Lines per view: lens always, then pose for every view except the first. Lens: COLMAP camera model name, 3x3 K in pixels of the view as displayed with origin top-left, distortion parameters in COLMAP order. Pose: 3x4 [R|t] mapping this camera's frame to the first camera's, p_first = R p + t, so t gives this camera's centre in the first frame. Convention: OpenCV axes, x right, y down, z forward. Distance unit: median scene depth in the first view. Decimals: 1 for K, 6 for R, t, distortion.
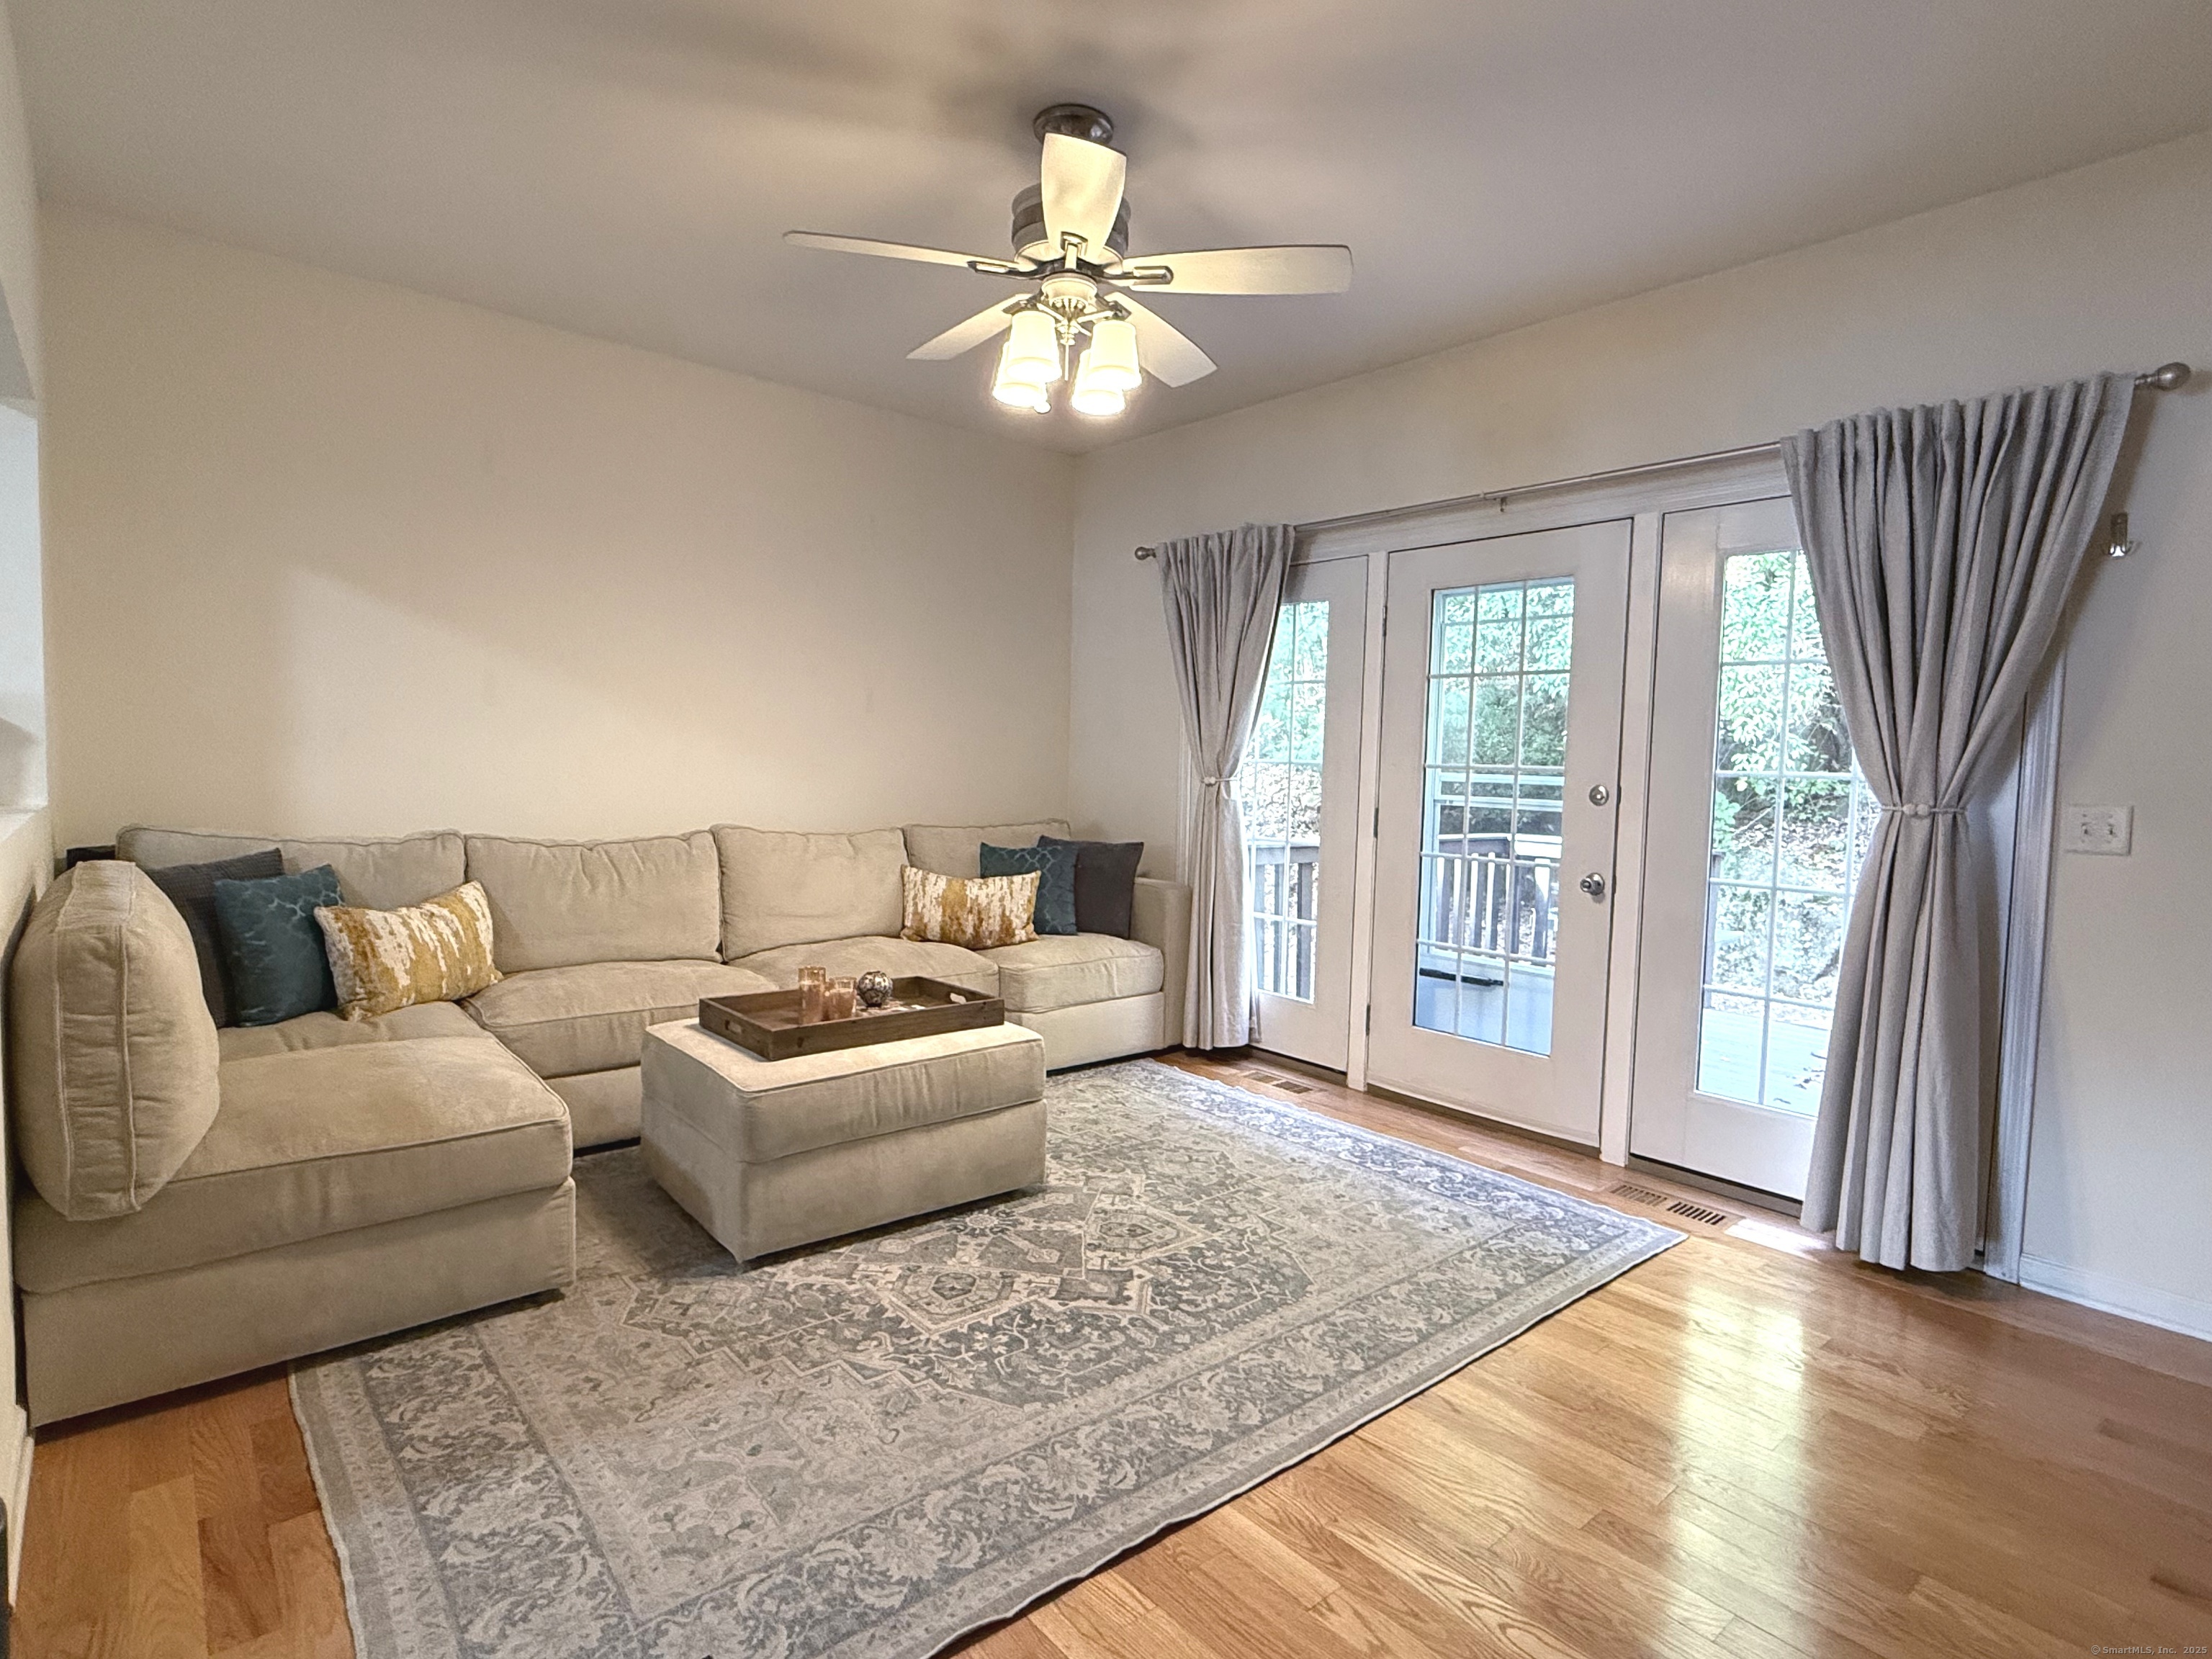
lens RADIAL K [[1142.0, 0, 1101.1], [0, 1142.0, 821.3], [0, 0, 1]] dist [0.004025, 0.000122]
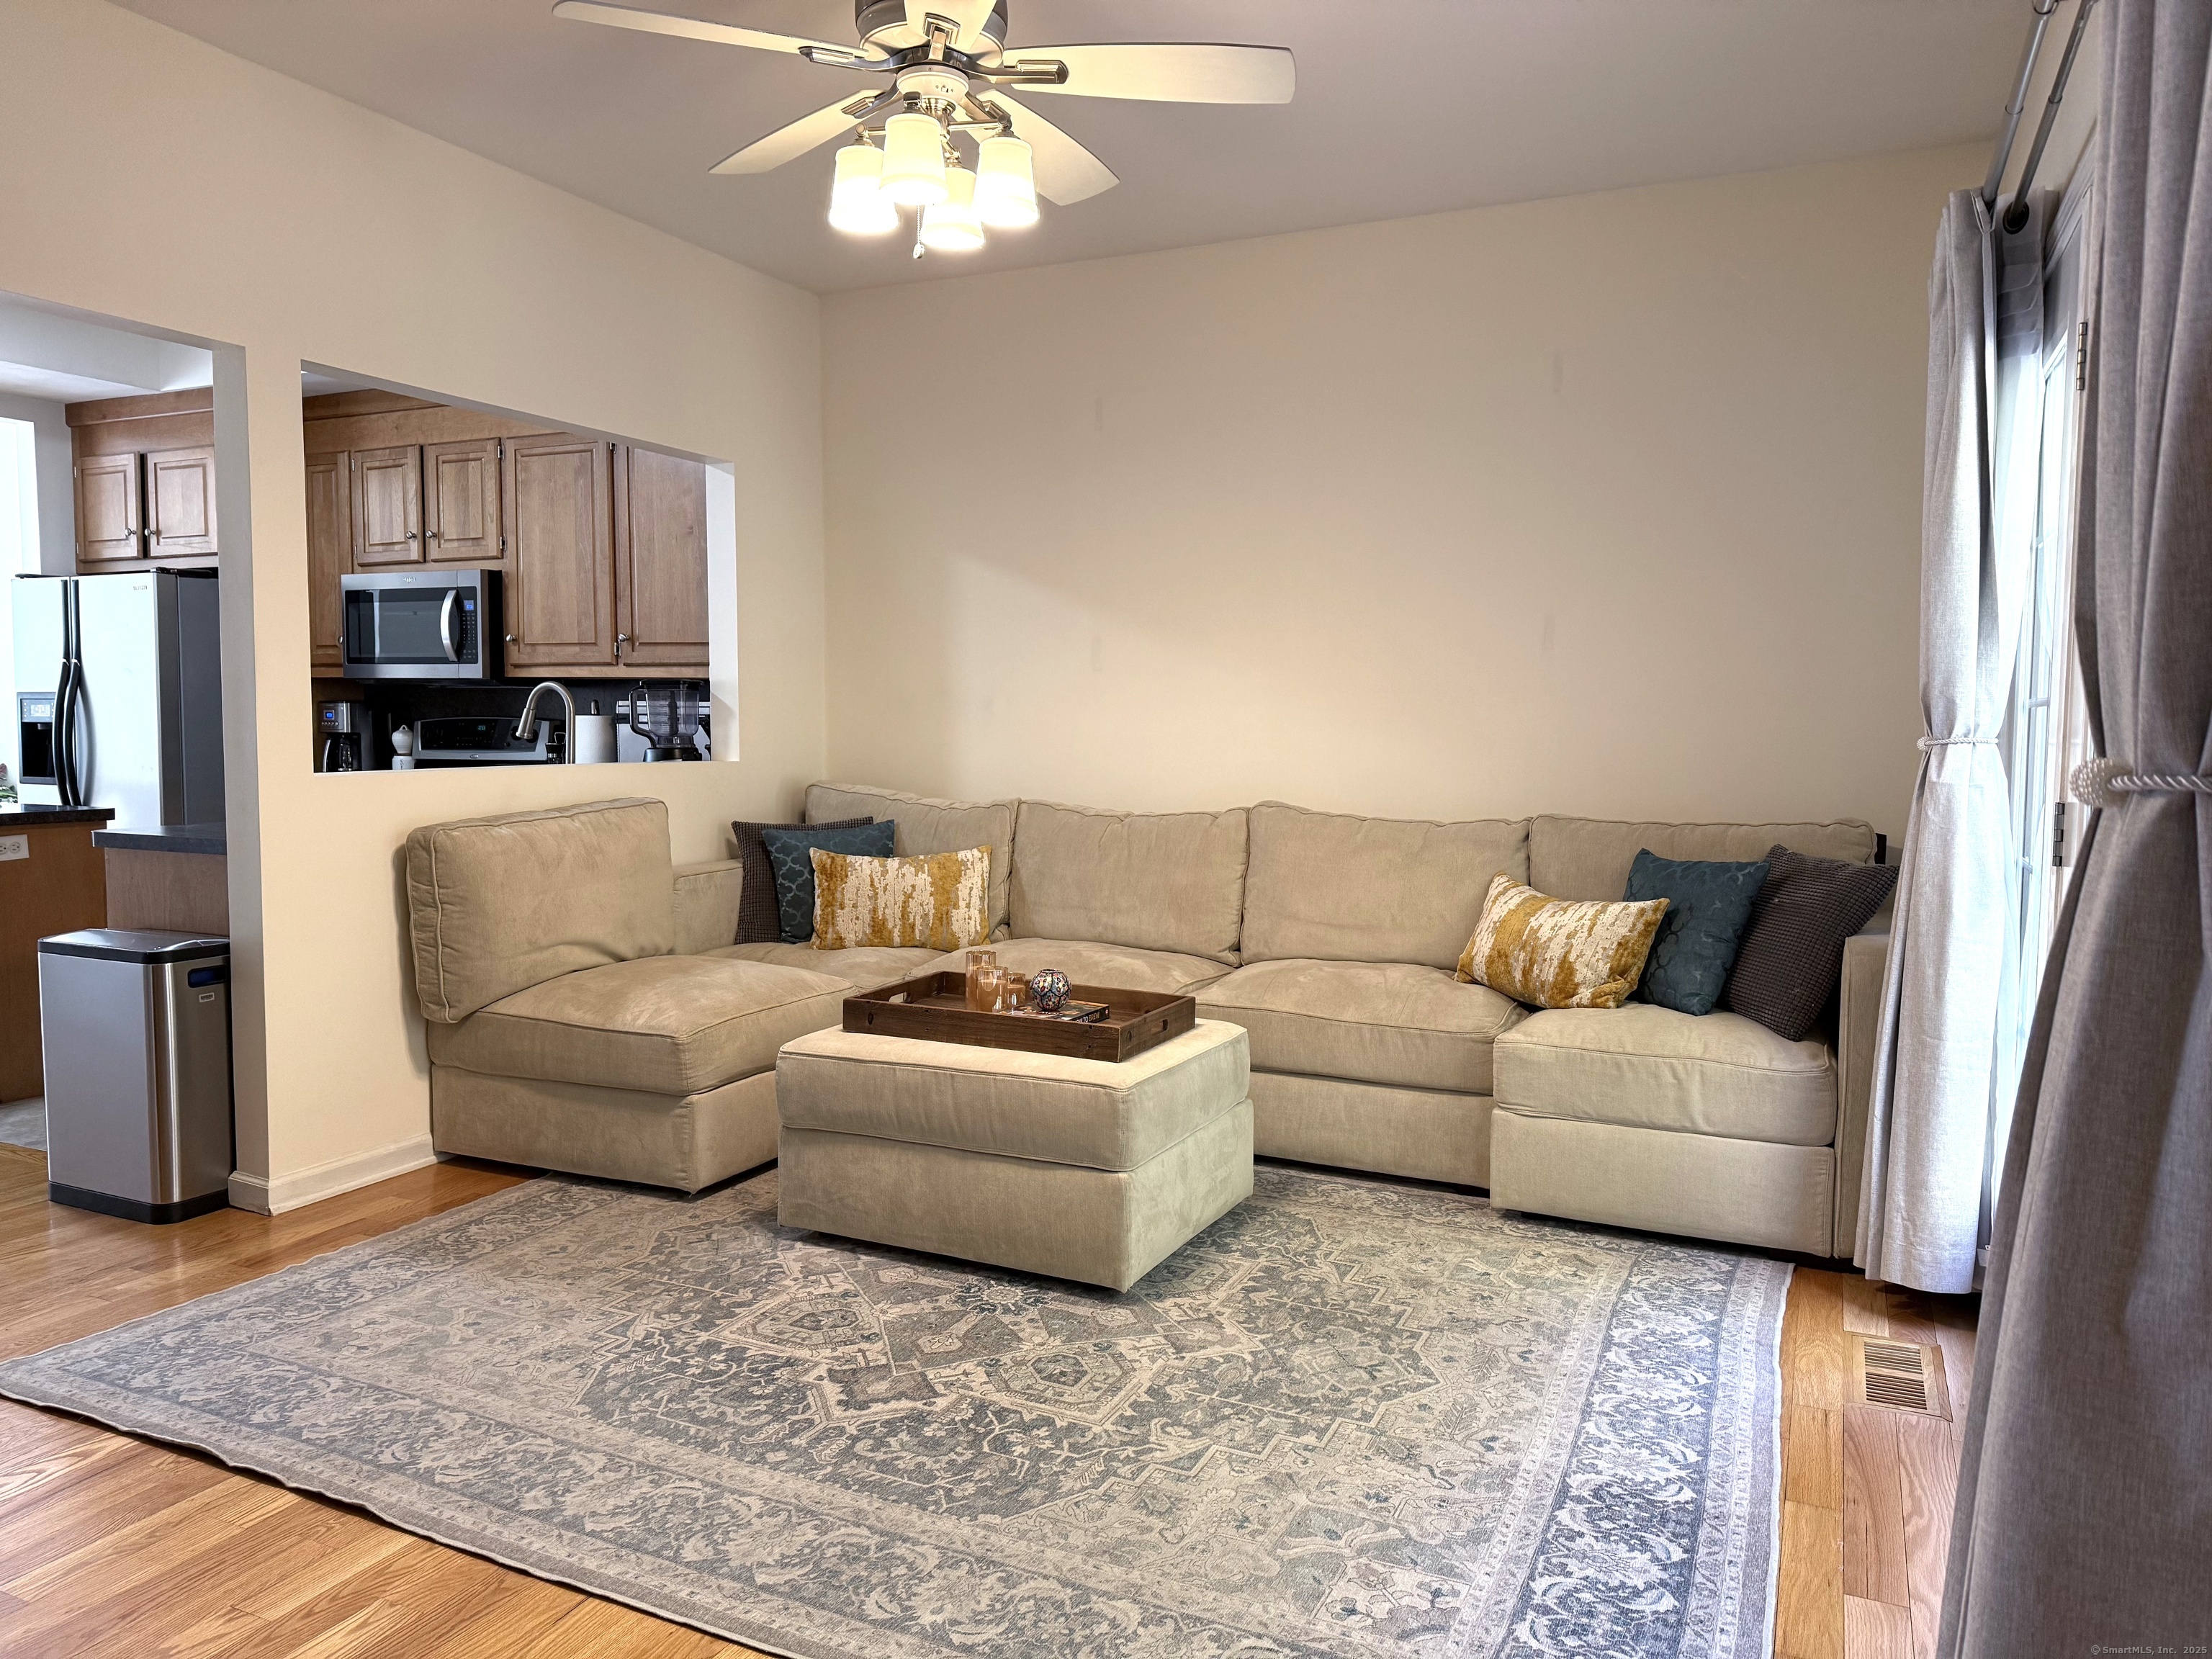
lens RADIAL K [[1547.1, 0, 1071.3], [0, 1547.1, 816.6], [0, 0, 1]] dist [0.065518, -0.074123]
pose [[0.396579, 0.033122, -0.917403, 0.915328], [-0.041725, 0.998966, 0.018030, -0.000167], [0.917052, 0.031128, 0.397551, 0.630853]]
